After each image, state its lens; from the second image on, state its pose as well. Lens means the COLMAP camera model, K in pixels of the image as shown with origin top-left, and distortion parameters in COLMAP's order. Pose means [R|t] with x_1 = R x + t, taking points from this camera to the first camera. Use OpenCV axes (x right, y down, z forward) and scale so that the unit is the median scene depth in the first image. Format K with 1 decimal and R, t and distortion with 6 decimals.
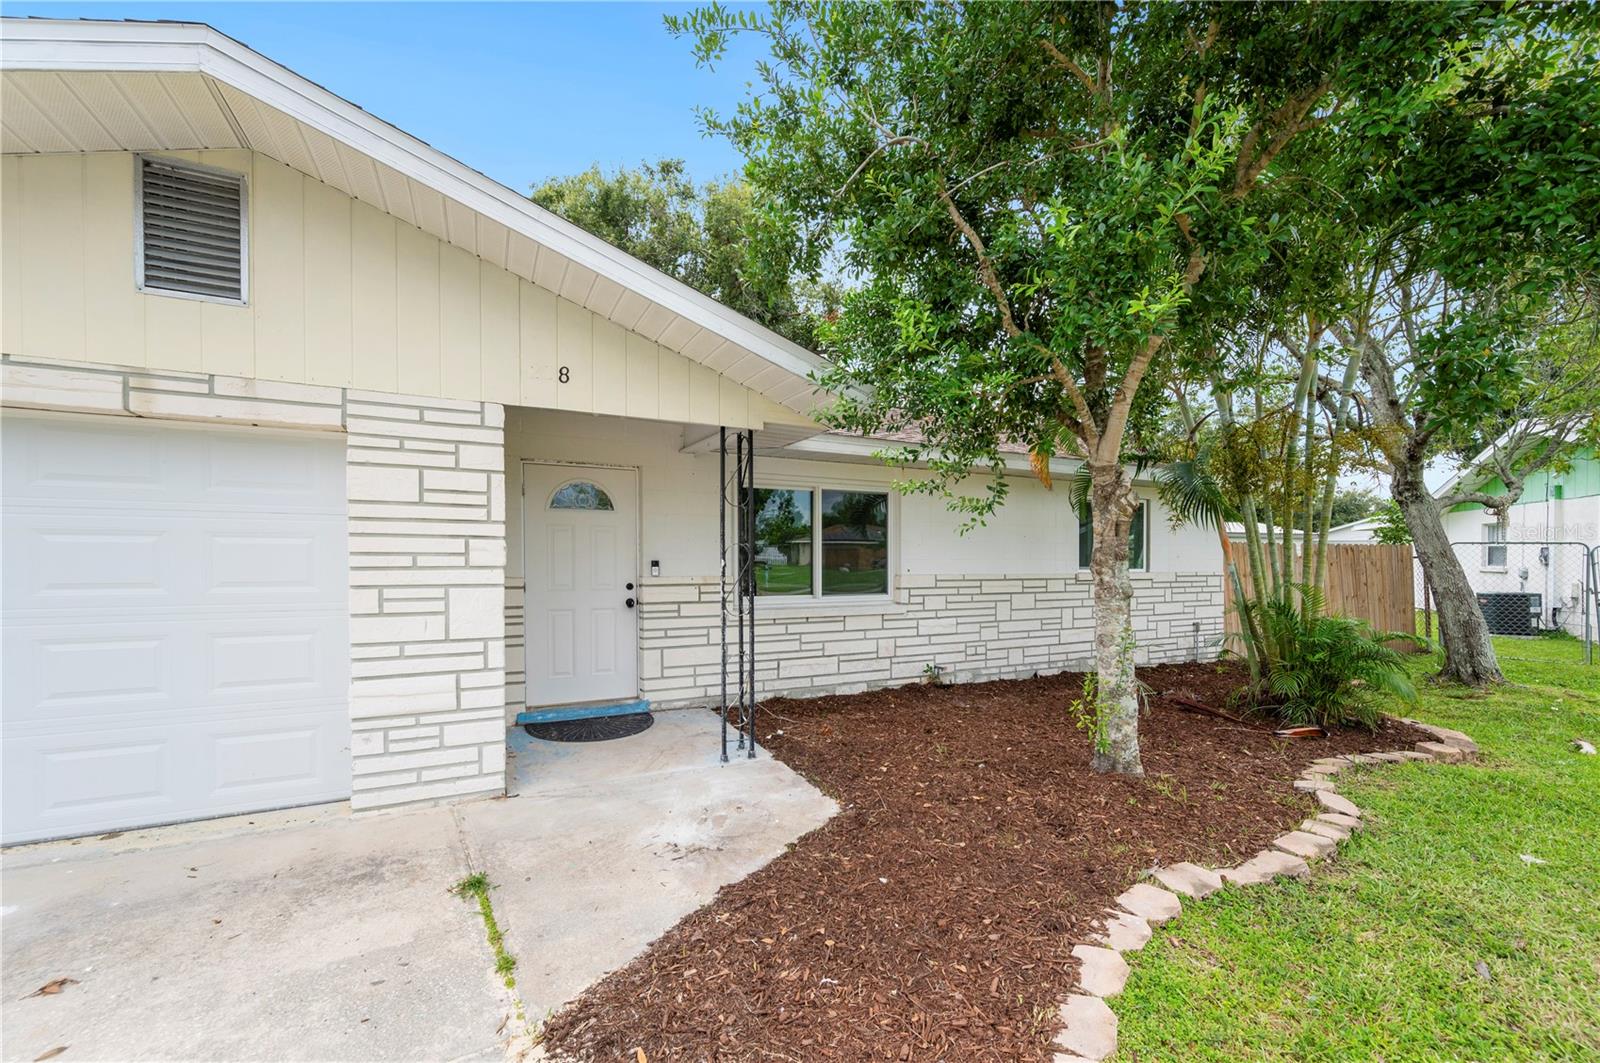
lens RADIAL K [[646.5, 0, 800.0], [0, 646.5, 542.4], [0, 0, 1]] dist [0.002277, -0.000110]
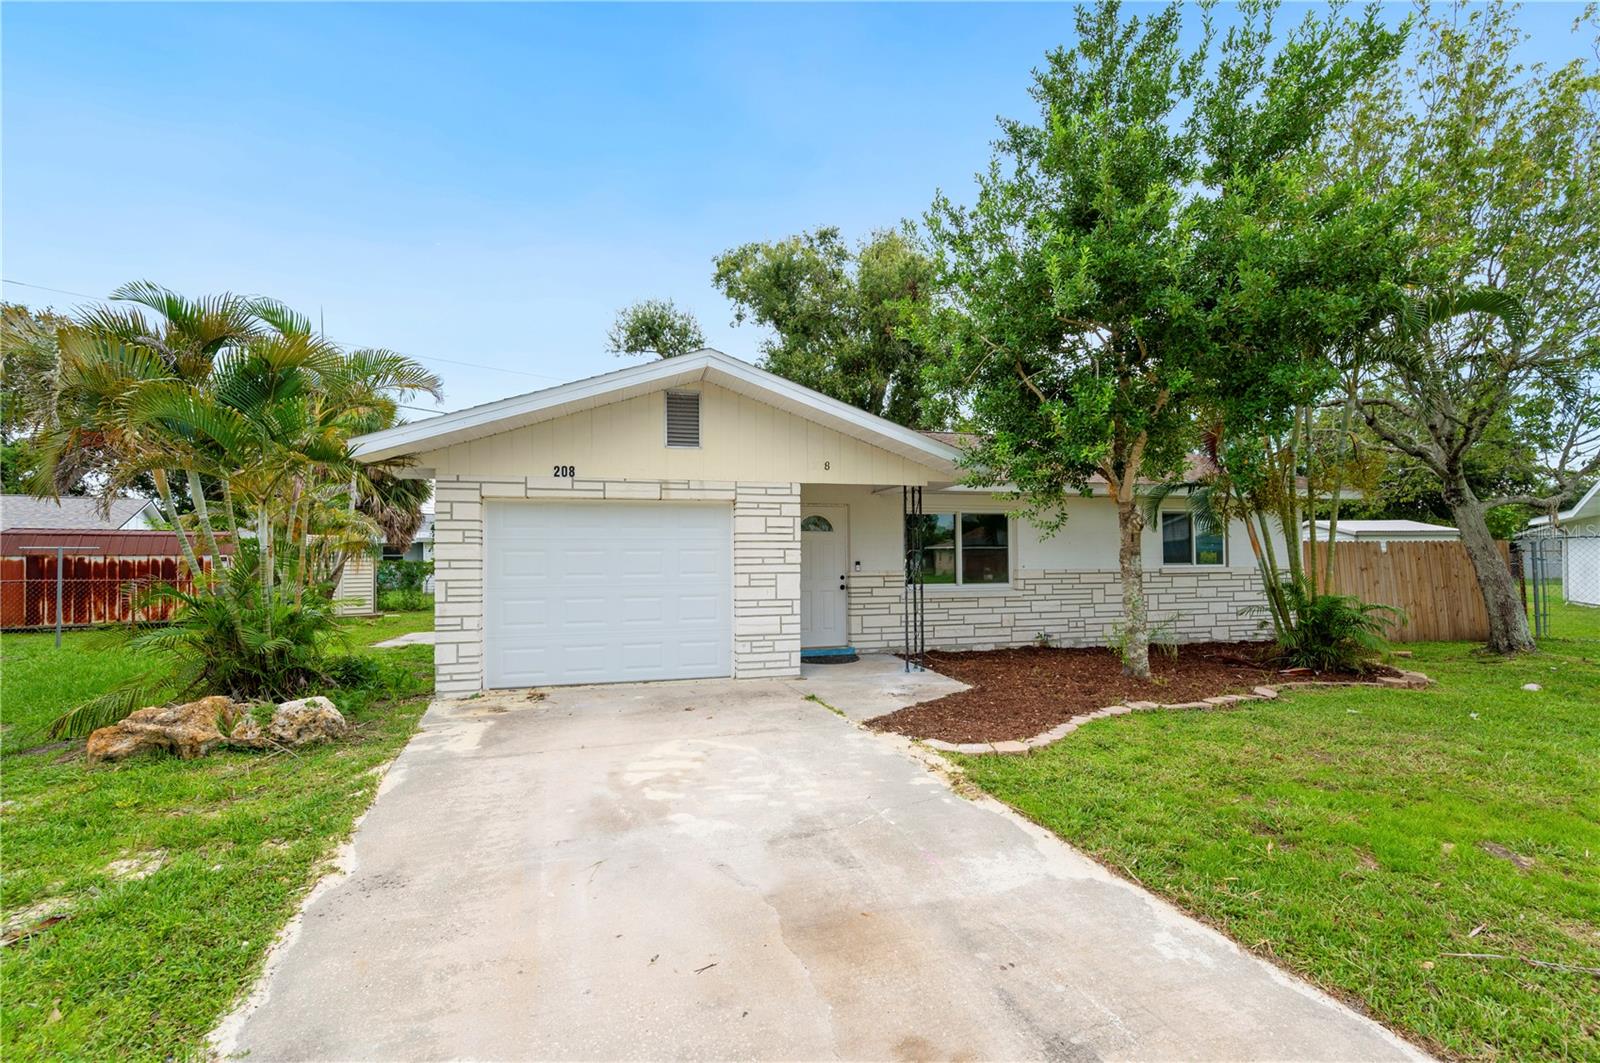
lens RADIAL K [[699.6, 0, 813.1], [0, 699.6, 566.1], [0, 0, 1]] dist [0.001320, 0.000021]
pose [[0.984244, -0.014756, -0.176199, -0.023419], [0.018769, 0.999600, 0.021133, 0.000277], [0.175817, -0.024107, 0.984128, -0.763332]]
